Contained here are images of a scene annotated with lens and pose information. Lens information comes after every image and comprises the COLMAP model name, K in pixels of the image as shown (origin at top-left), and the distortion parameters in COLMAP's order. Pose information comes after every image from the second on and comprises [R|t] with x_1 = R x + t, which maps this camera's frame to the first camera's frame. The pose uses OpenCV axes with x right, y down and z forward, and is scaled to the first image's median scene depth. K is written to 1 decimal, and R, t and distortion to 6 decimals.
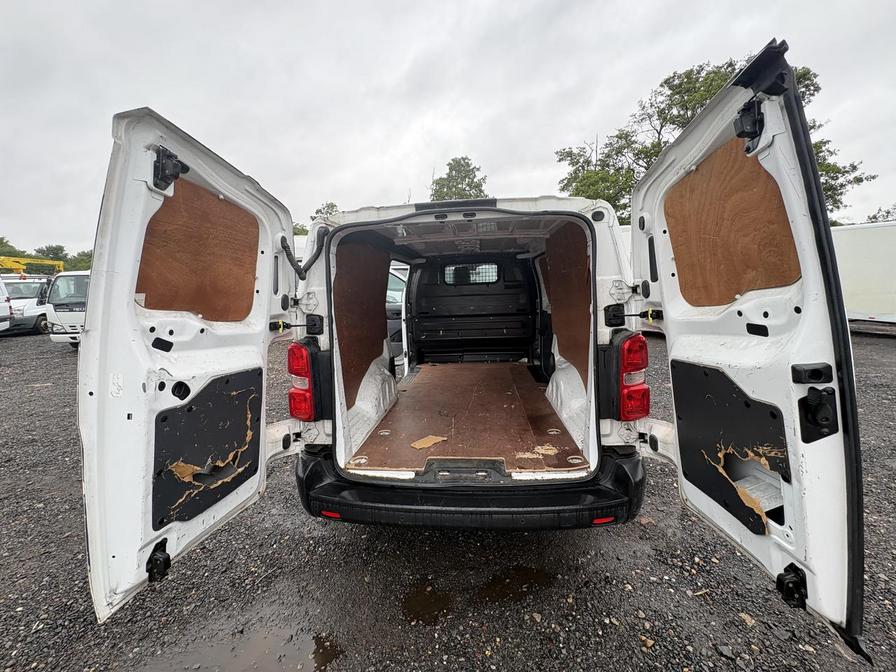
lens RADIAL K [[359.9, 0, 447.5], [0, 359.9, 338.6], [0, 0, 1]] dist [0.004098, -0.000030]
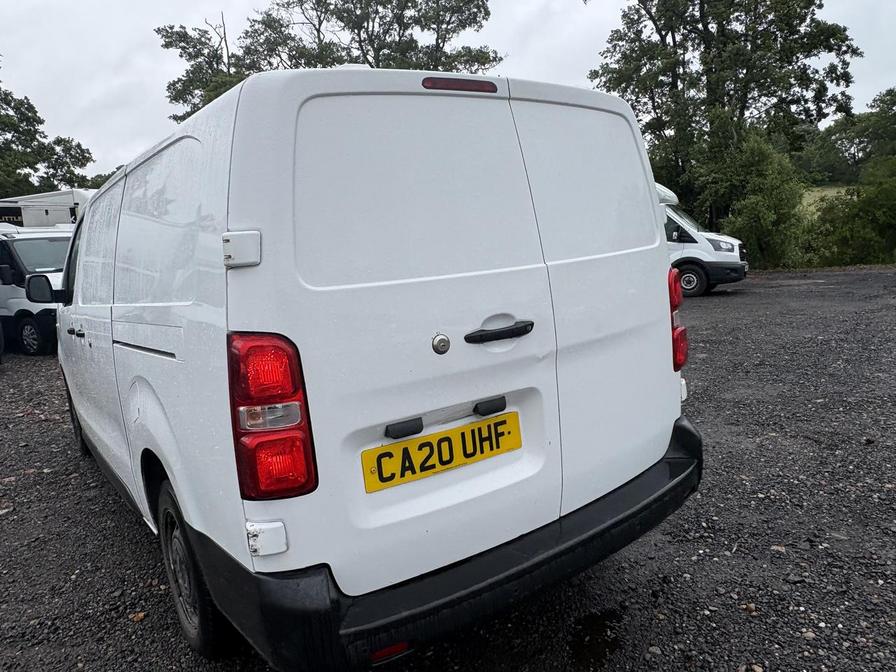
lens RADIAL K [[633.9, 0, 451.2], [0, 633.9, 346.5], [0, 0, 1]] dist [0.002682, 0.004767]
pose [[0.742531, -0.141305, 0.654737, -0.087076], [0.162344, 0.986315, 0.028753, 0.005052], [-0.649840, 0.084943, 0.755310, 0.024233]]
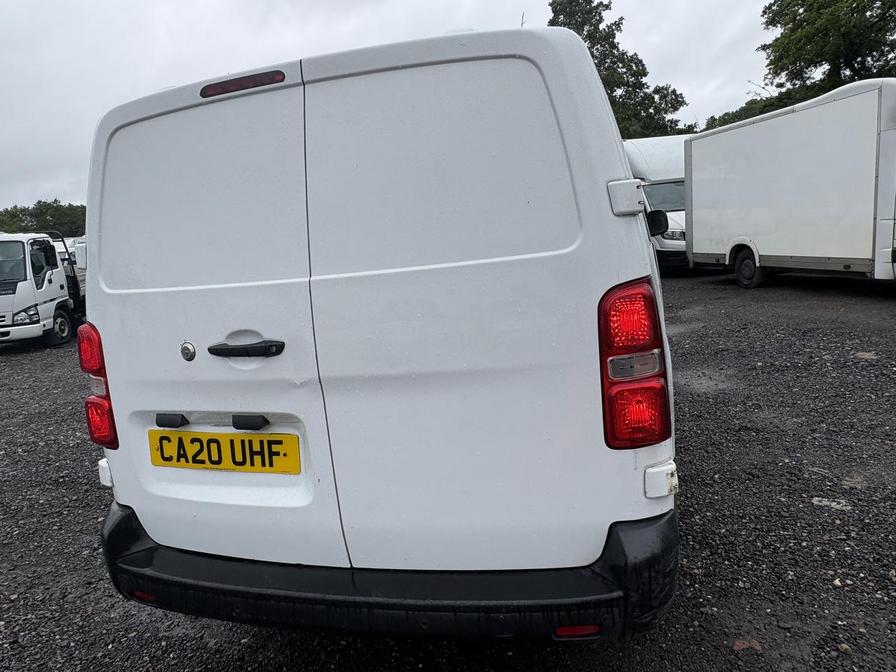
lens RADIAL K [[633.9, 0, 451.2], [0, 633.9, 346.5], [0, 0, 1]] dist [0.002682, 0.004767]
pose [[0.981254, -0.026131, -0.190937, 0.046161], [0.032847, 0.998945, 0.032093, 0.004516], [0.189897, -0.037763, 0.981078, 0.005156]]
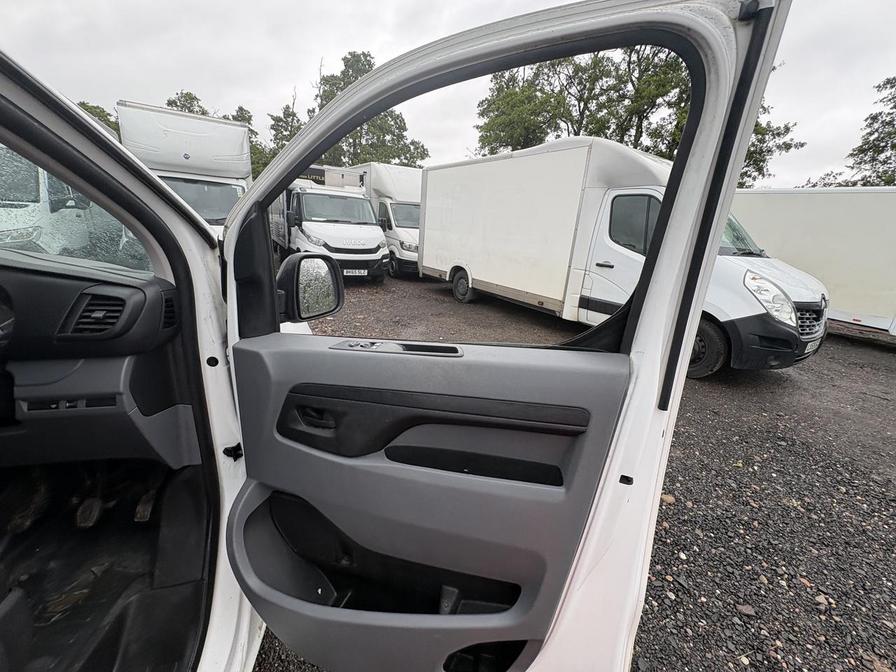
lens RADIAL K [[349.2, 0, 450.2], [0, 349.2, 336.0], [0, 0, 1]] dist [0.006741, 0.000119]
pose [[0.970284, 0.020011, 0.241141, 0.097737], [-0.056773, 0.987583, 0.146483, -0.042328], [-0.235215, -0.155820, 0.959372, 0.252050]]
